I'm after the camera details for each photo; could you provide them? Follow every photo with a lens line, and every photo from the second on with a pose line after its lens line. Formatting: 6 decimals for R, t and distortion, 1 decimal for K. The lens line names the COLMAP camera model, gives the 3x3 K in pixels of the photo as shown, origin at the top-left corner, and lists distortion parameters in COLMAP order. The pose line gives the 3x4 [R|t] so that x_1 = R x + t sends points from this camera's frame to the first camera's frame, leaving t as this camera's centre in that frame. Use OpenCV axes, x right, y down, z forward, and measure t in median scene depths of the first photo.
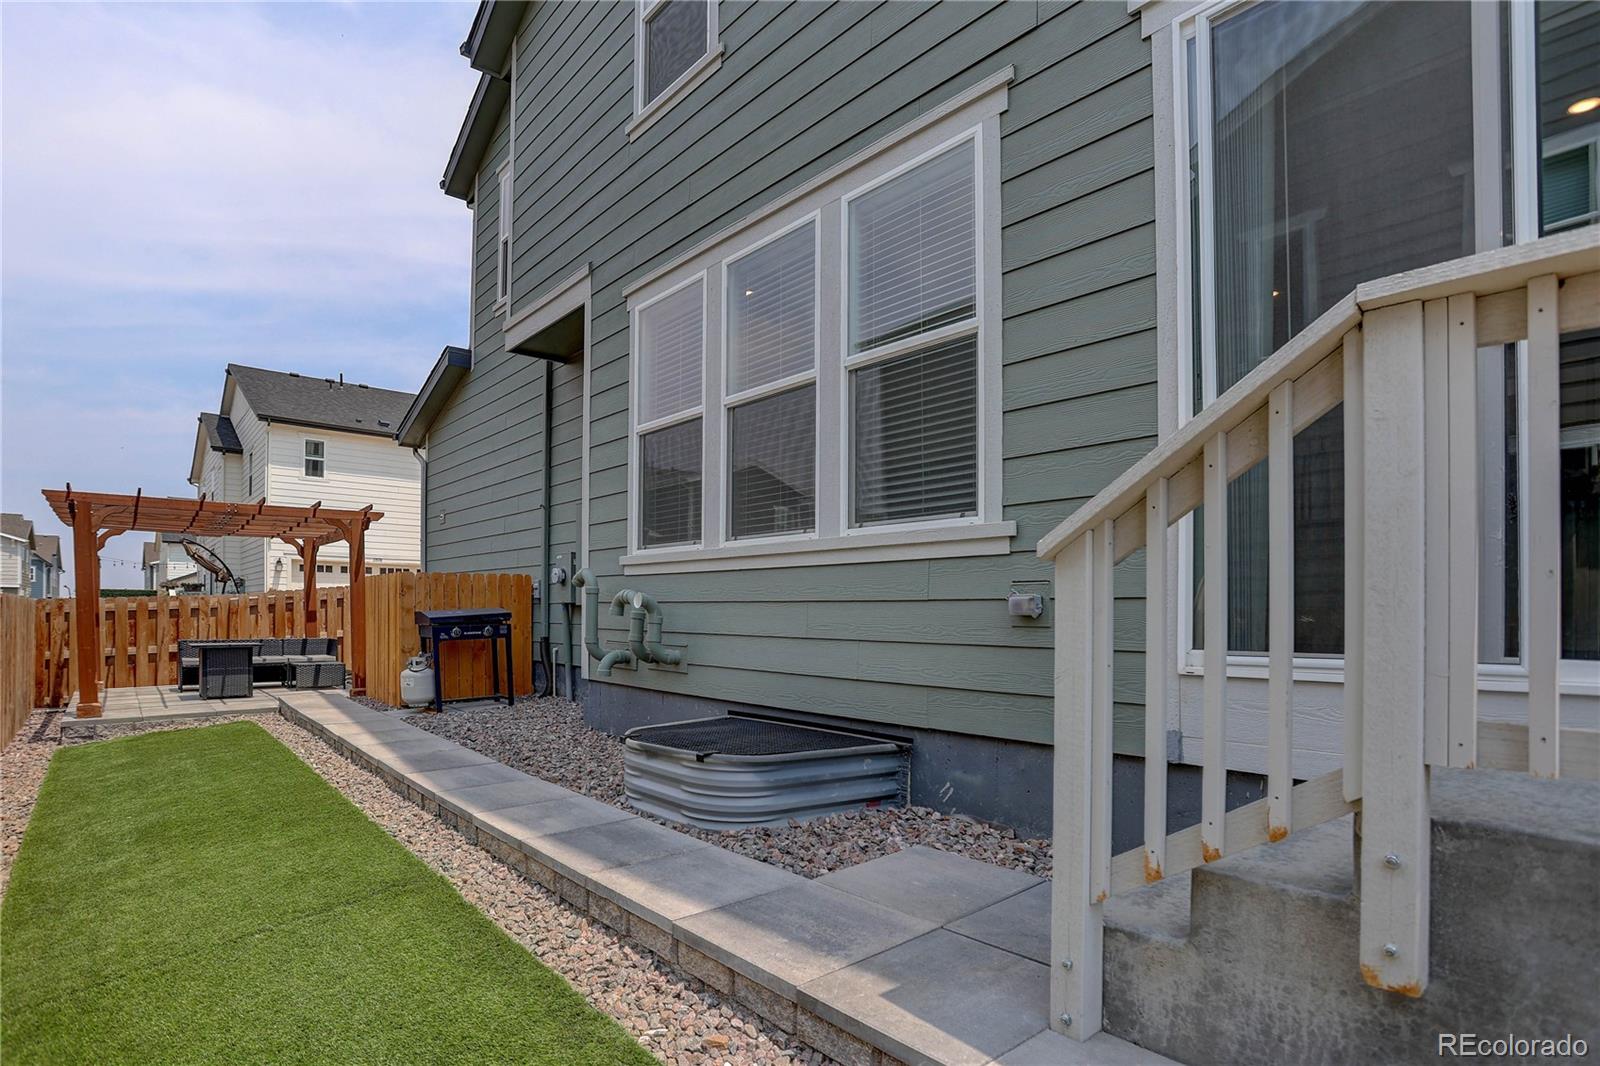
lens RADIAL K [[808.7, 0, 756.1], [0, 808.7, 619.6], [0, 0, 1]] dist [-0.001157, -0.000055]
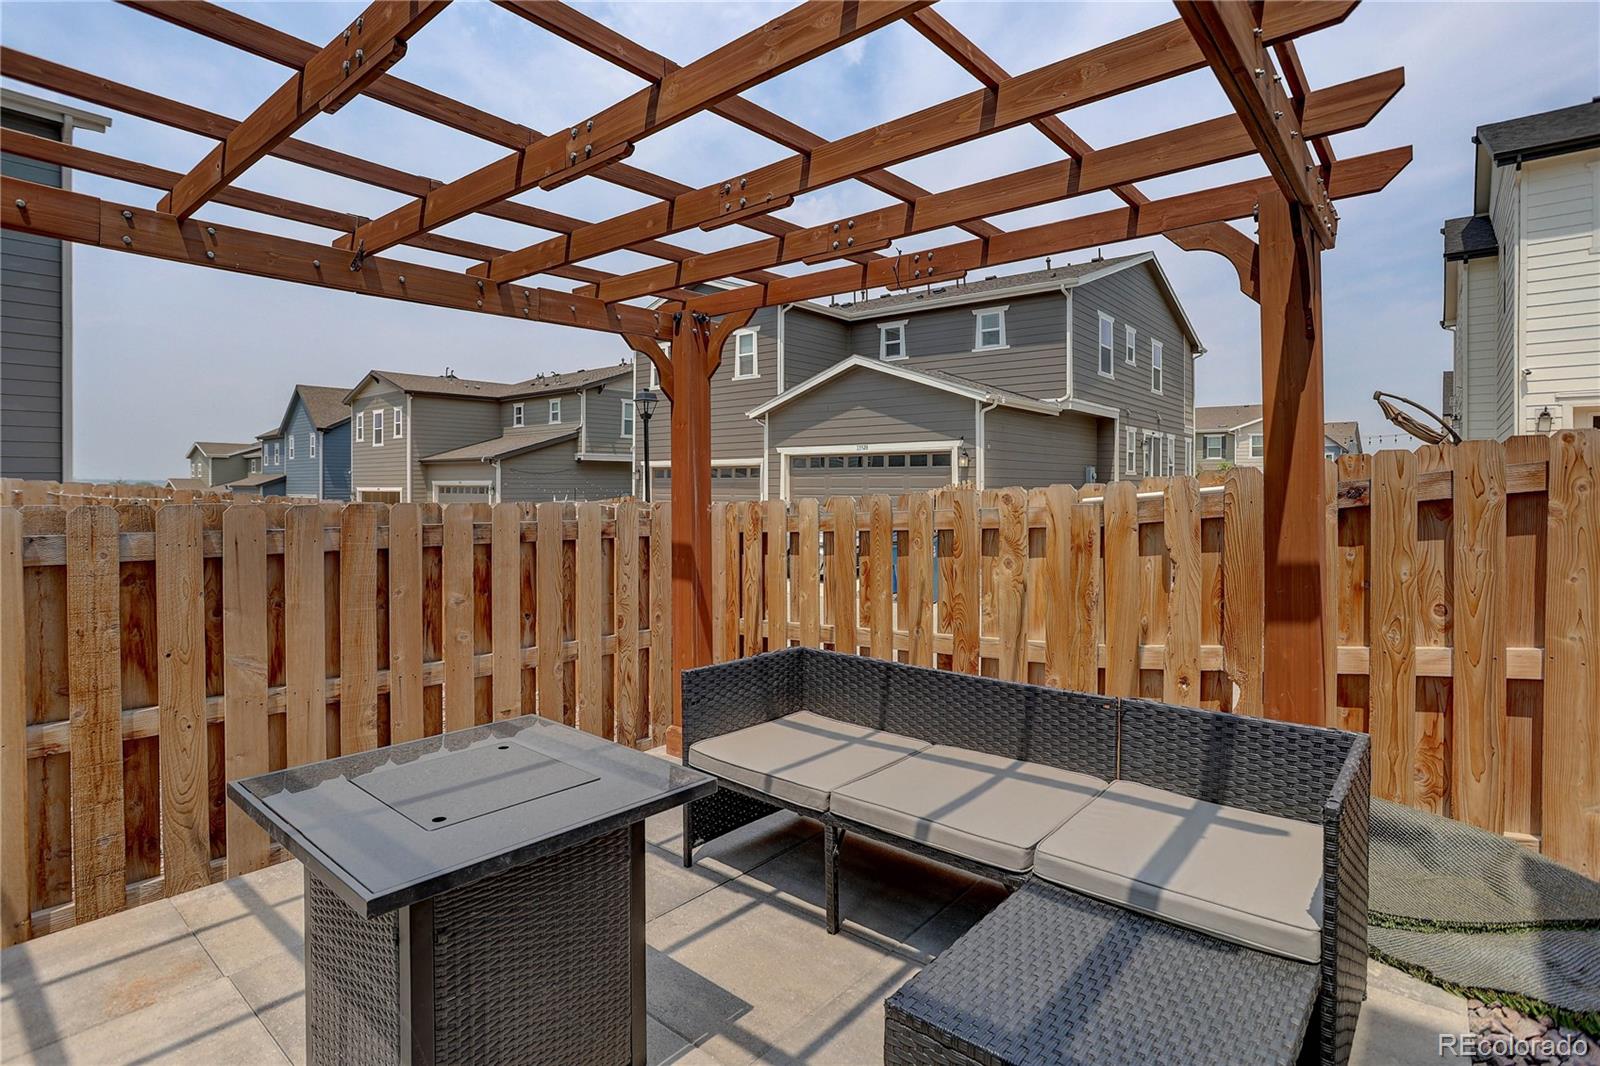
lens RADIAL K [[802.9, 0, 774.4], [0, 802.9, 487.9], [0, 0, 1]] dist [-0.024052, 0.000788]
pose [[0.202568, -0.012022, -0.979194, -0.177589], [-0.006232, 0.999889, -0.013565, -0.011654], [0.979248, 0.008850, 0.202471, 0.384264]]
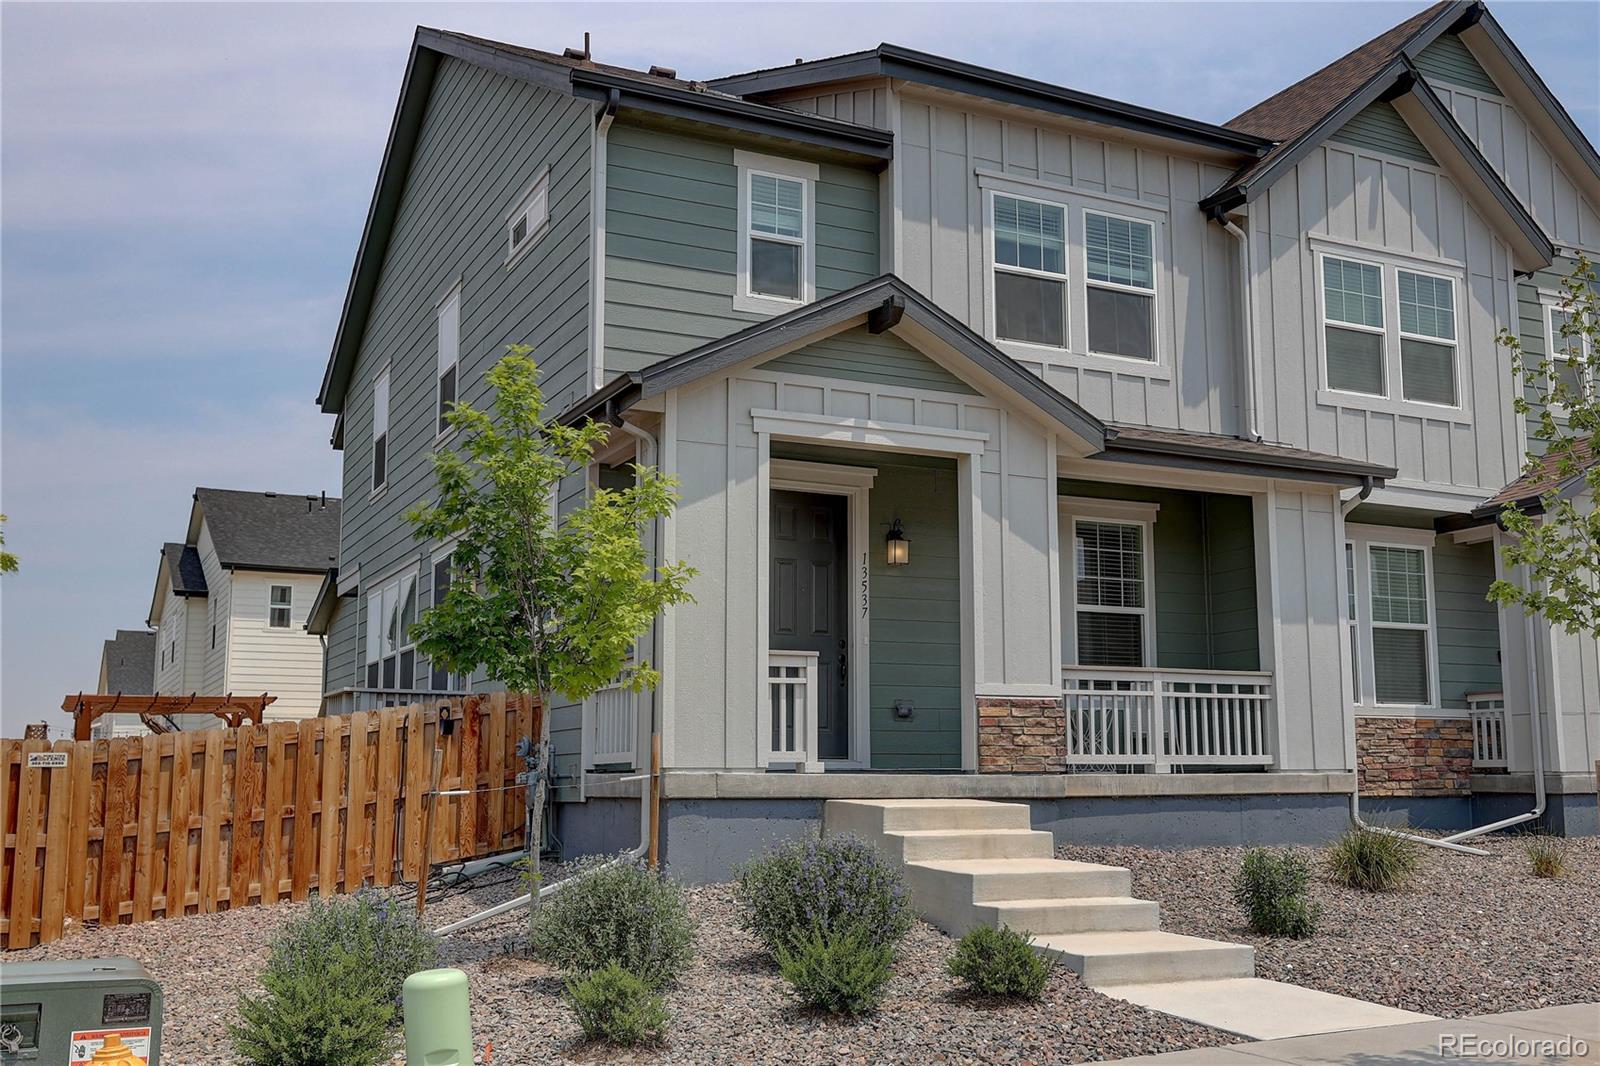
lens RADIAL K [[1571.9, 0, 799.0], [0, 1571.9, 615.3], [0, 0, 1]] dist [0.079611, 0.000278]
pose [[0.975619, -0.039672, -0.215854, 0.365820], [0.012966, 0.992227, -0.123760, 0.027814], [0.219086, 0.117944, 0.968551, -0.528146]]
